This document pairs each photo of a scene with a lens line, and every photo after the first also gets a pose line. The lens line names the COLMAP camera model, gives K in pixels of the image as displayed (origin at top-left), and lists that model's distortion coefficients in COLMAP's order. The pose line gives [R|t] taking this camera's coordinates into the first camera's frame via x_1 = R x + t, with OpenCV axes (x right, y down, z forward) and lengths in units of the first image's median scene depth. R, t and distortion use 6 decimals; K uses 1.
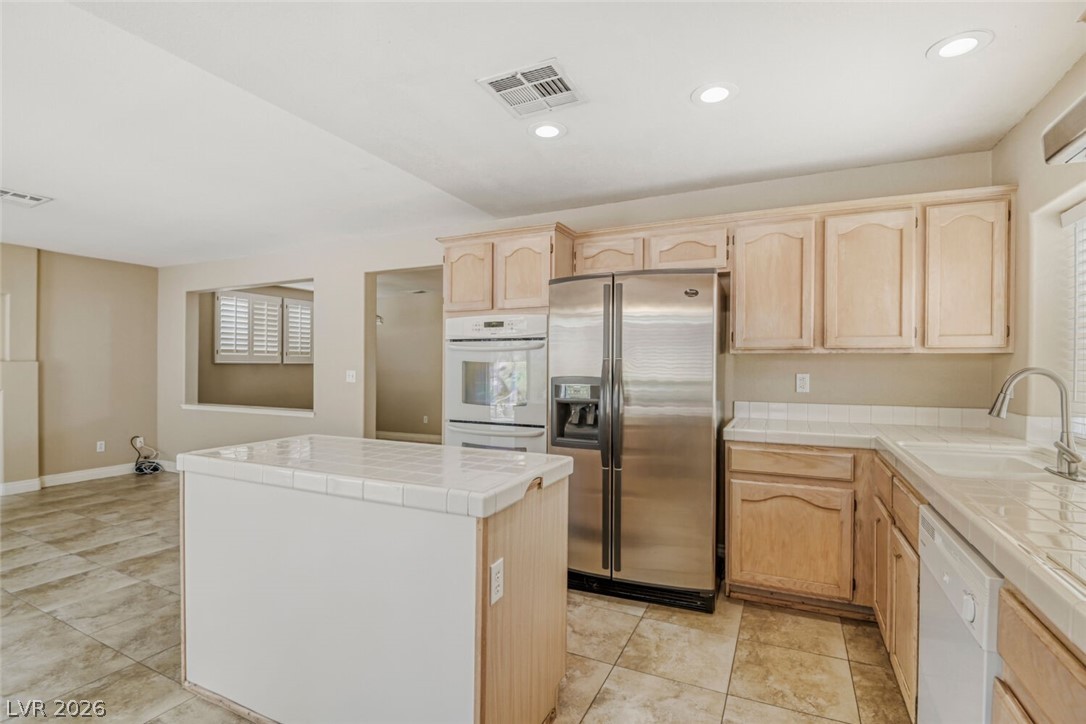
lens RADIAL K [[503.6, 0, 543.0], [0, 503.6, 362.0], [0, 0, 1]] dist [-0.001678, -0.018387]
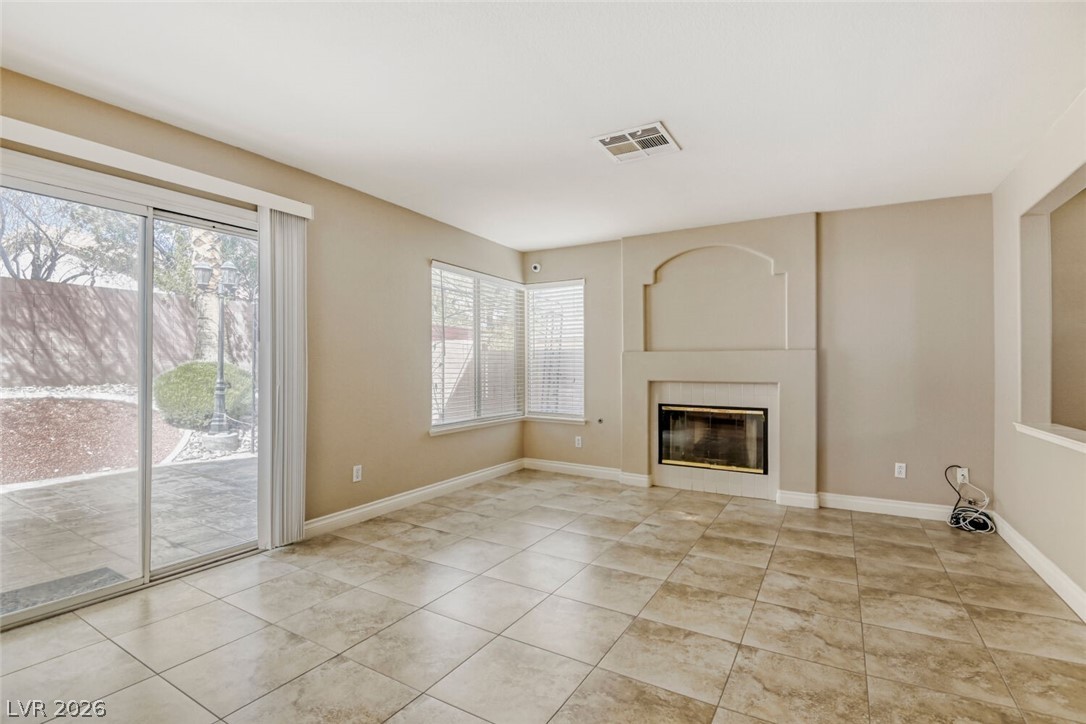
lens RADIAL K [[503.6, 0, 543.0], [0, 503.6, 362.0], [0, 0, 1]] dist [-0.001678, -0.018387]
pose [[-0.076401, -0.011247, -0.997014, -0.242150], [-0.001658, 0.999936, -0.011153, 0.042576], [0.997076, 0.000801, -0.076415, 0.906786]]
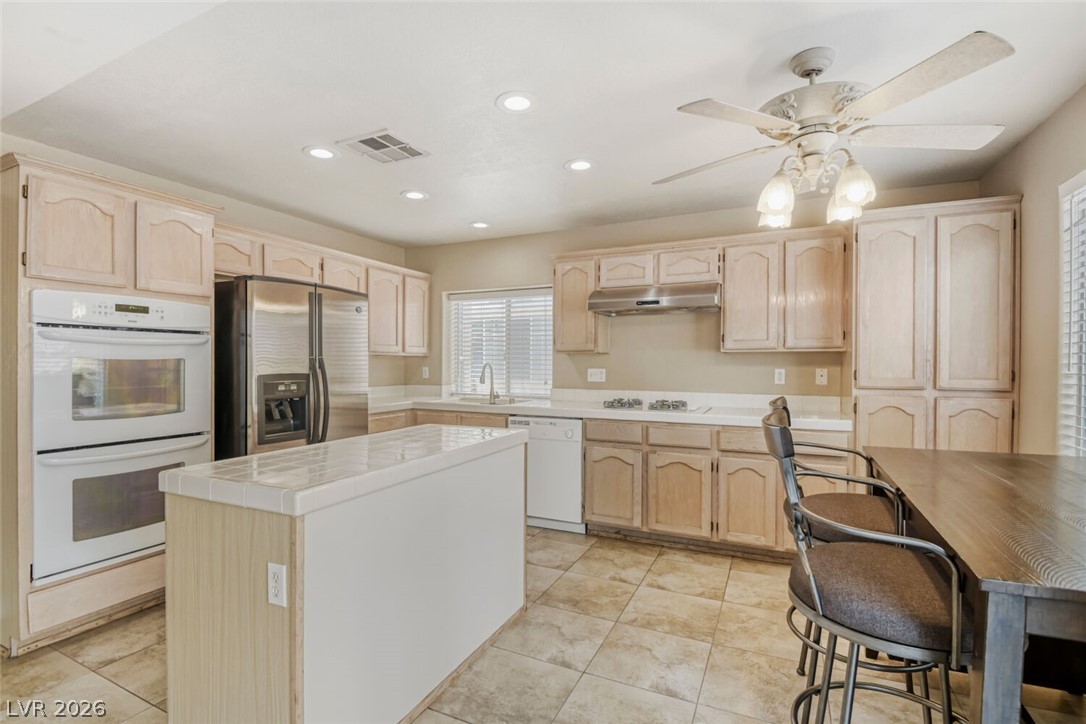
lens RADIAL K [[503.6, 0, 543.0], [0, 503.6, 362.0], [0, 0, 1]] dist [-0.001678, -0.018387]
pose [[-0.011036, -0.000998, 0.999939, -0.823189], [-0.004927, 0.999987, 0.000943, 0.000559], [-0.999927, -0.004916, -0.011041, 0.387485]]
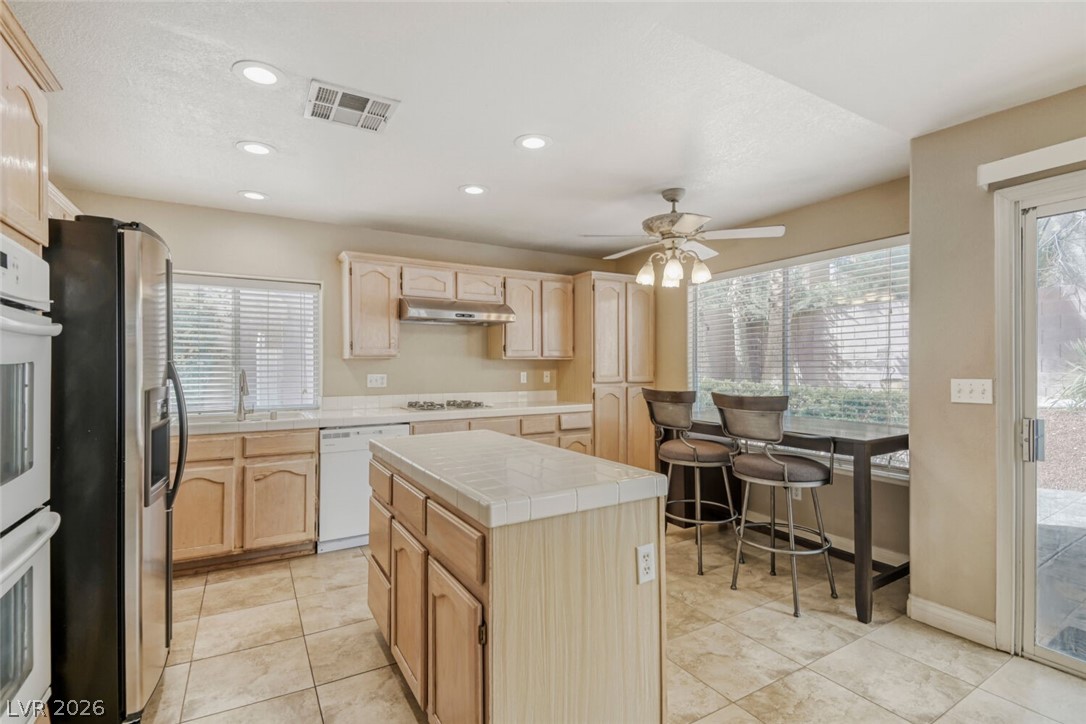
lens RADIAL K [[493.2, 0, 545.1], [0, 493.2, 364.4], [0, 0, 1]] dist [0.032783, -0.024673]
pose [[-0.835285, 0.005865, 0.549786, -0.586217], [0.001470, 0.999963, -0.008435, 0.004138], [-0.549815, -0.006238, -0.835263, 1.038055]]
